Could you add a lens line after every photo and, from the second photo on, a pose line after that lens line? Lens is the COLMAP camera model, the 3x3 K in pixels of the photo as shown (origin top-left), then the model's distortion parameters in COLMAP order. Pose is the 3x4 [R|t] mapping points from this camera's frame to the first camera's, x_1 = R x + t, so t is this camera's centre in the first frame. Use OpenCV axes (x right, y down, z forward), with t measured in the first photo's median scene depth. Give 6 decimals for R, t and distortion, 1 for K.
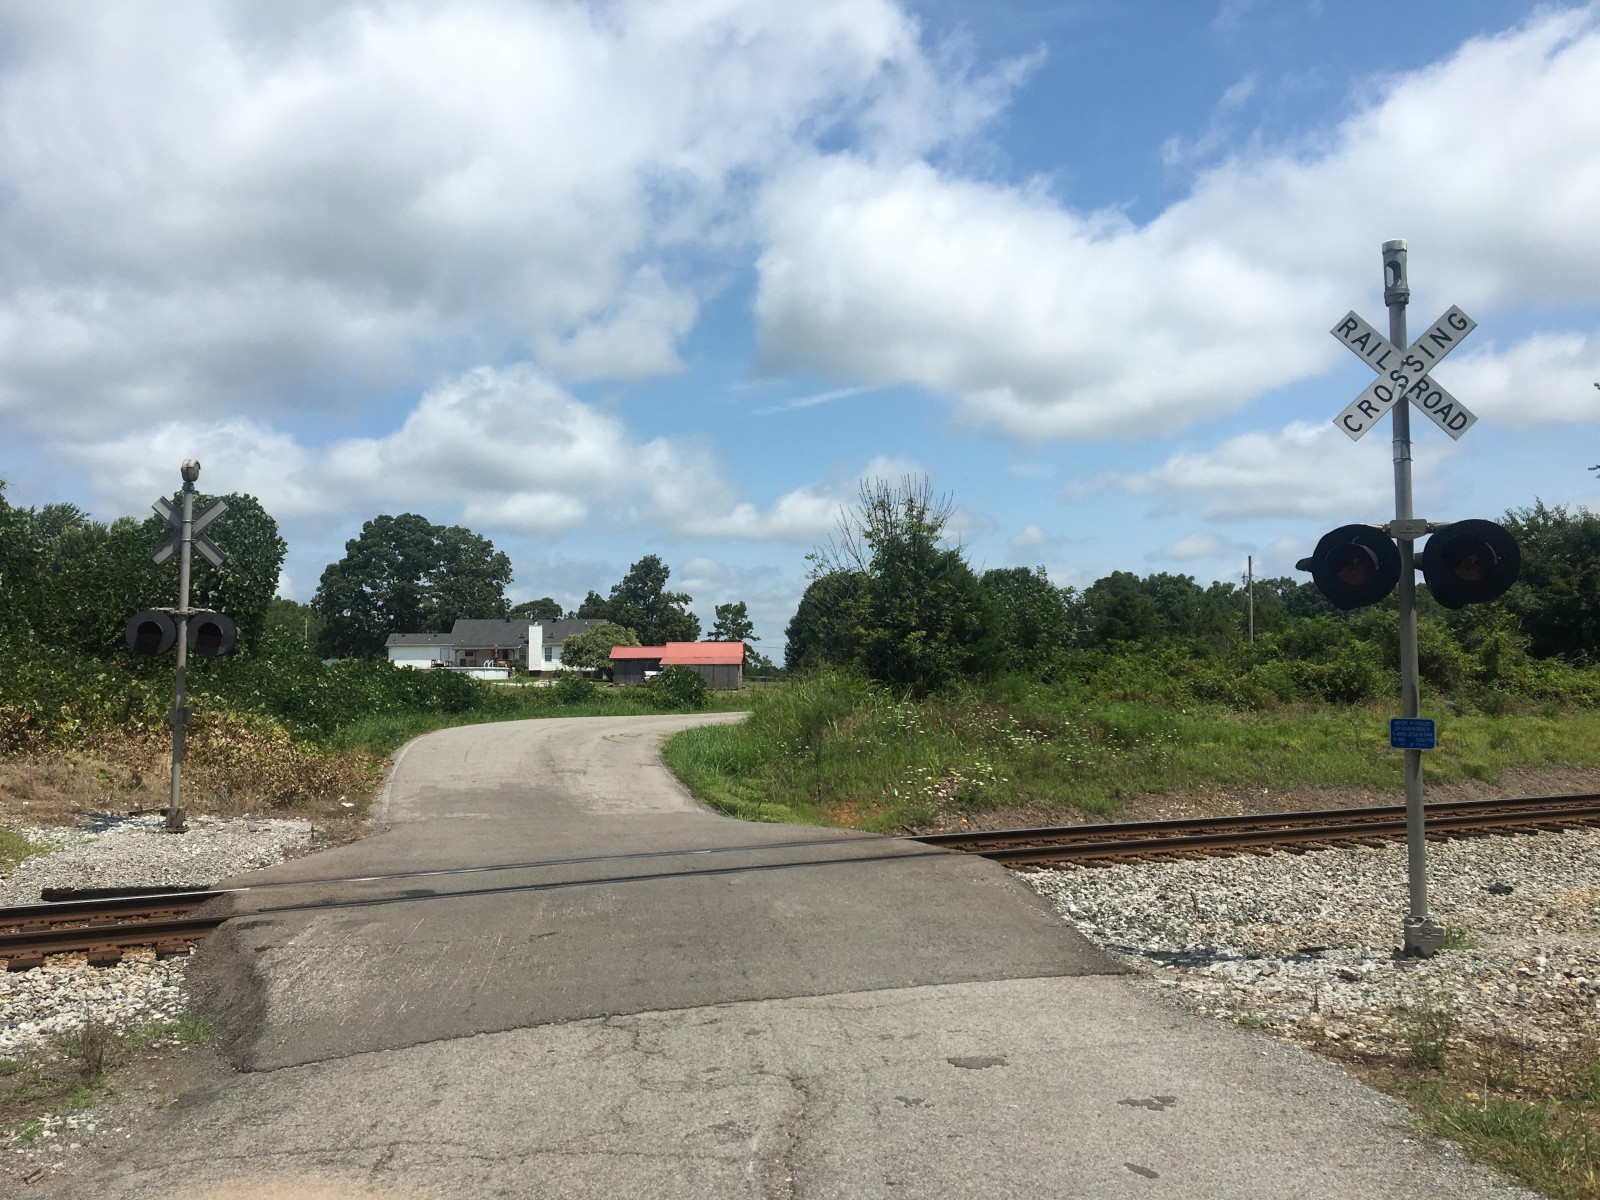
lens RADIAL K [[1337.6, 0, 788.6], [0, 1337.6, 584.8], [0, 0, 1]] dist [0.100215, -0.165670]
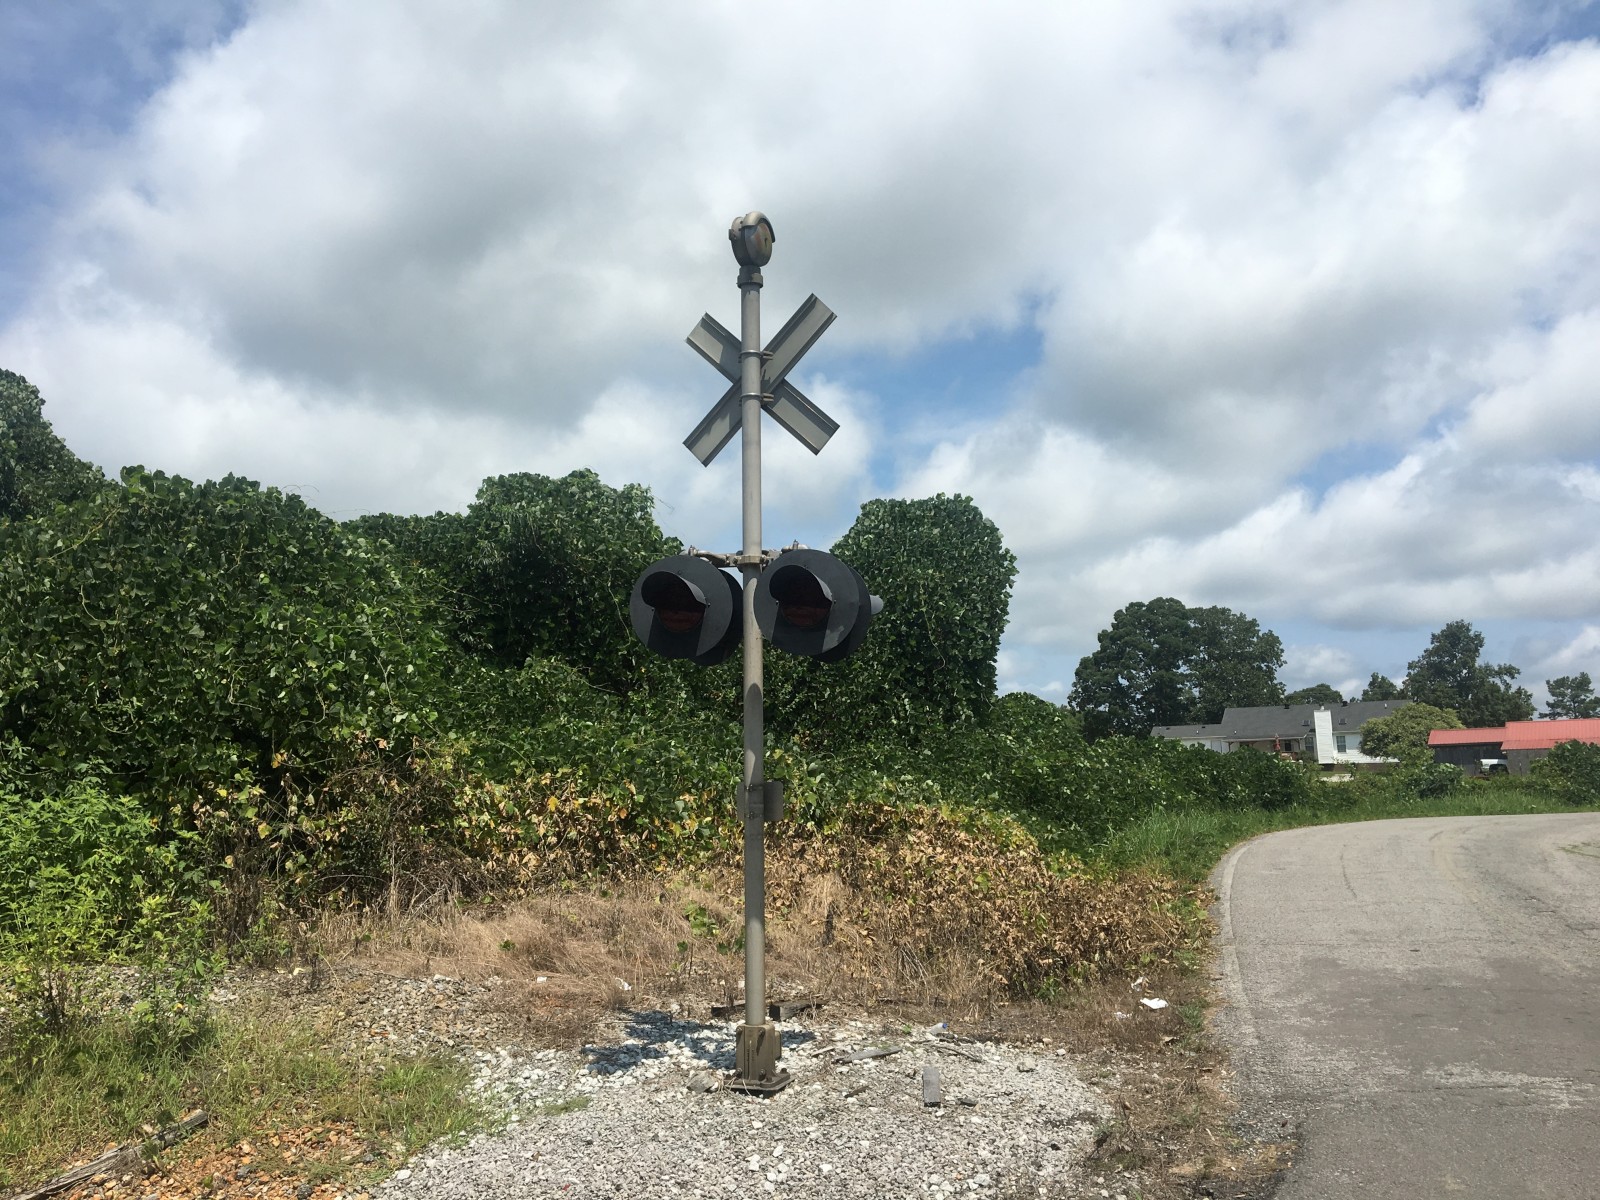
lens RADIAL K [[1359.7, 0, 777.4], [0, 1359.7, 610.9], [0, 0, 1]] dist [0.088837, -0.149958]
pose [[0.851331, -0.087516, -0.517279, -0.045177], [0.059621, 0.995740, -0.070341, 0.014008], [0.521231, 0.029043, 0.852921, 0.132112]]
